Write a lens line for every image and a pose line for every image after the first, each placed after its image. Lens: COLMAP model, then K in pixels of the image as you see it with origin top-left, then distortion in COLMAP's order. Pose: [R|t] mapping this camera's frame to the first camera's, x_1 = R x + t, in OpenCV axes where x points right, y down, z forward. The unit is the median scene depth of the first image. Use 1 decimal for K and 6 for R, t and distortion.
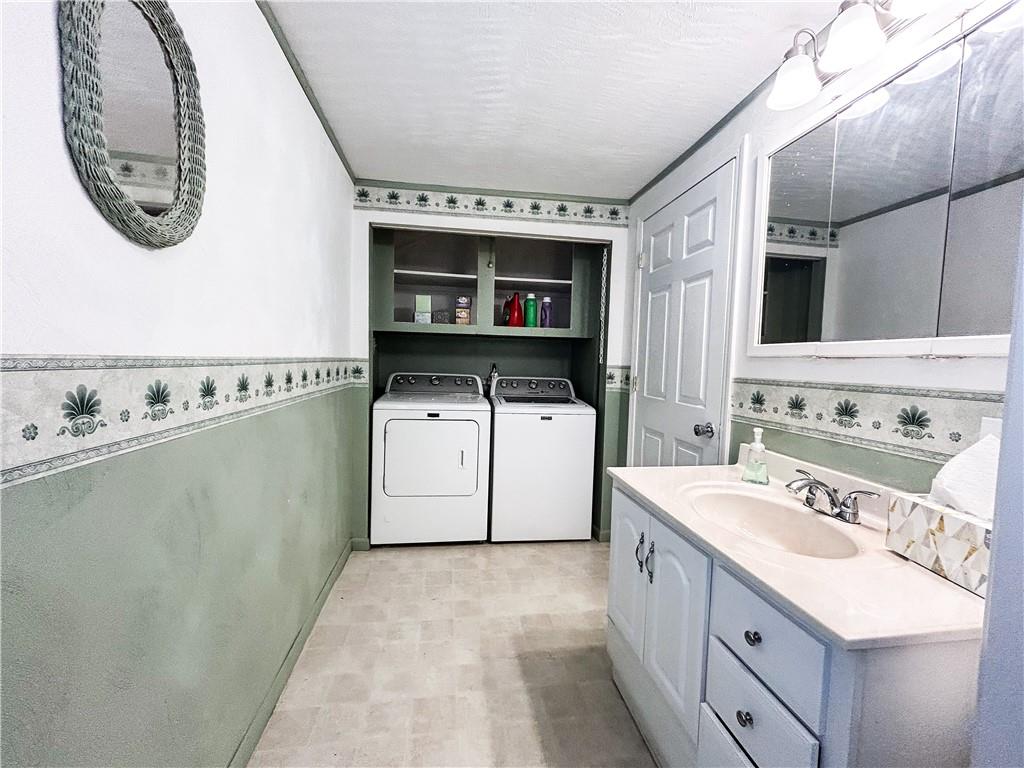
lens RADIAL K [[410.6, 0, 510.8], [0, 410.6, 388.5], [0, 0, 1]] dist [0.001712, -0.000596]
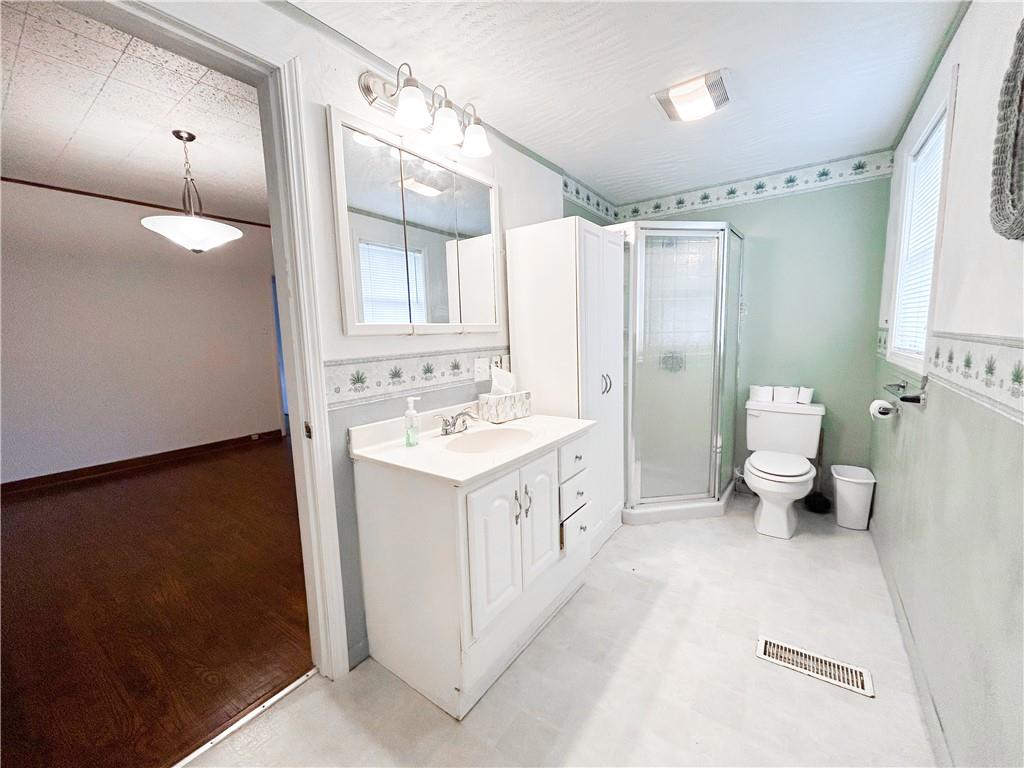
lens RADIAL K [[410.6, 0, 505.9], [0, 410.6, 375.3], [0, 0, 1]] dist [0.001712, -0.000596]
pose [[-0.719278, -0.073020, 0.690874, -0.379405], [0.062197, 0.983699, 0.168723, -0.143363], [-0.691932, 0.164329, -0.703012, 1.651815]]
